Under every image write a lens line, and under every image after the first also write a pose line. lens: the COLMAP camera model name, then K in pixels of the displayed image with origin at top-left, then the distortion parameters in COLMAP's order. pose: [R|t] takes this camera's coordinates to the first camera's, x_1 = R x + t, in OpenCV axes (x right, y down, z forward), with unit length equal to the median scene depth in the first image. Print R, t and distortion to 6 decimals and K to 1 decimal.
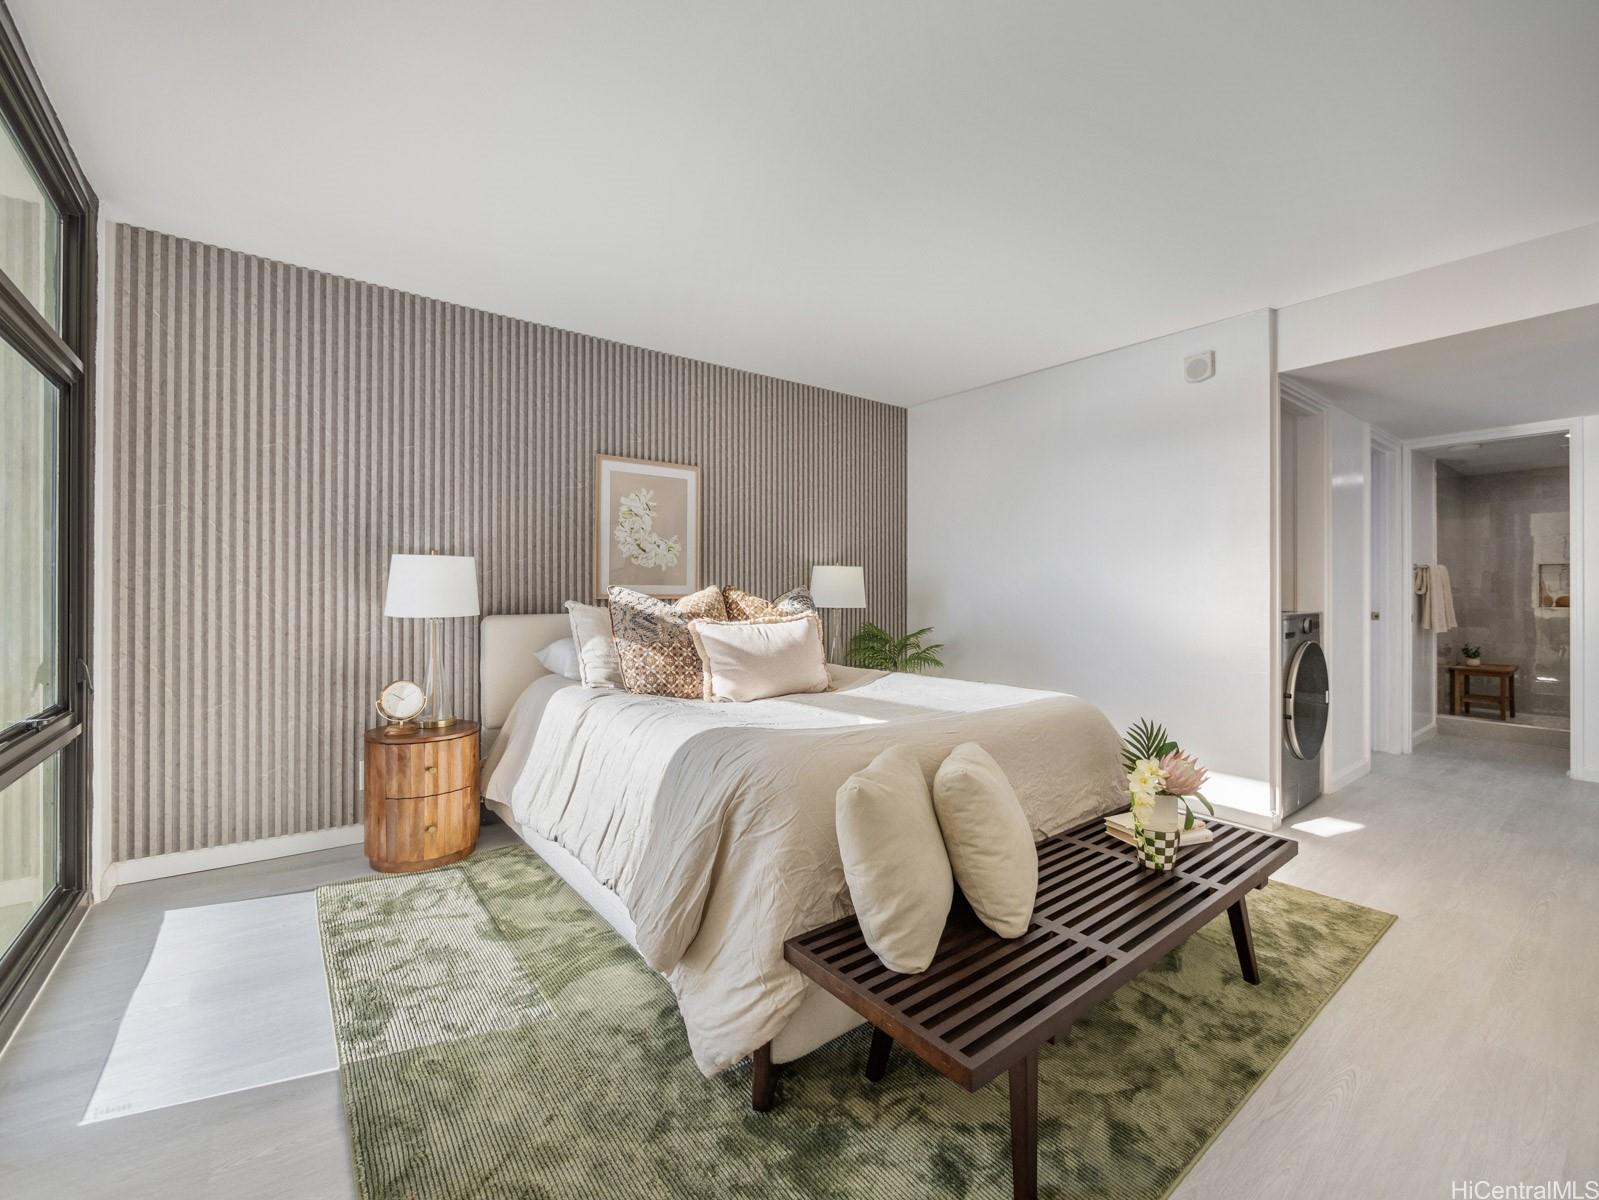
lens RADIAL K [[671.5, 0, 786.9], [0, 671.5, 594.3], [0, 0, 1]] dist [-0.002755, 0.000143]
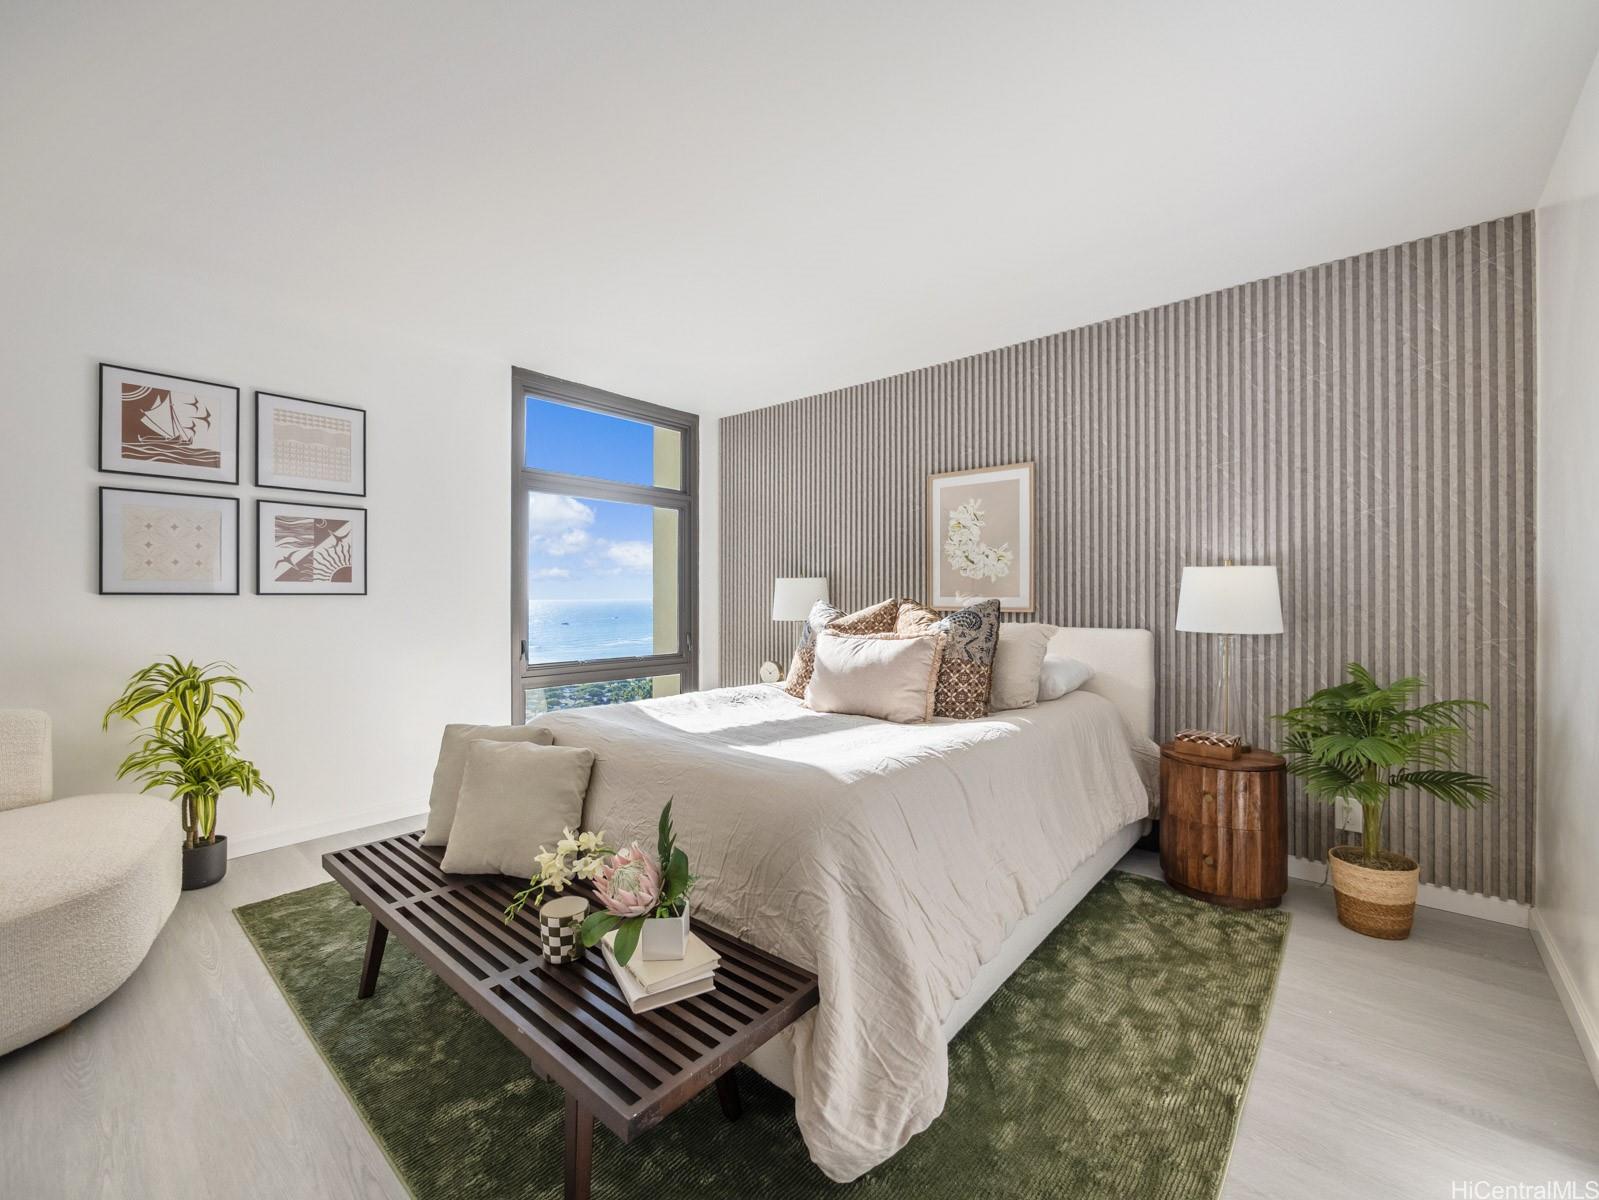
lens RADIAL K [[671.5, 0, 792.4], [0, 671.5, 600.4], [0, 0, 1]] dist [-0.002755, 0.000143]
pose [[0.221511, -0.005309, -0.975143, 0.708337], [-0.006335, 0.999956, -0.006884, -0.001407], [0.975137, 0.007703, 0.221467, 0.552839]]
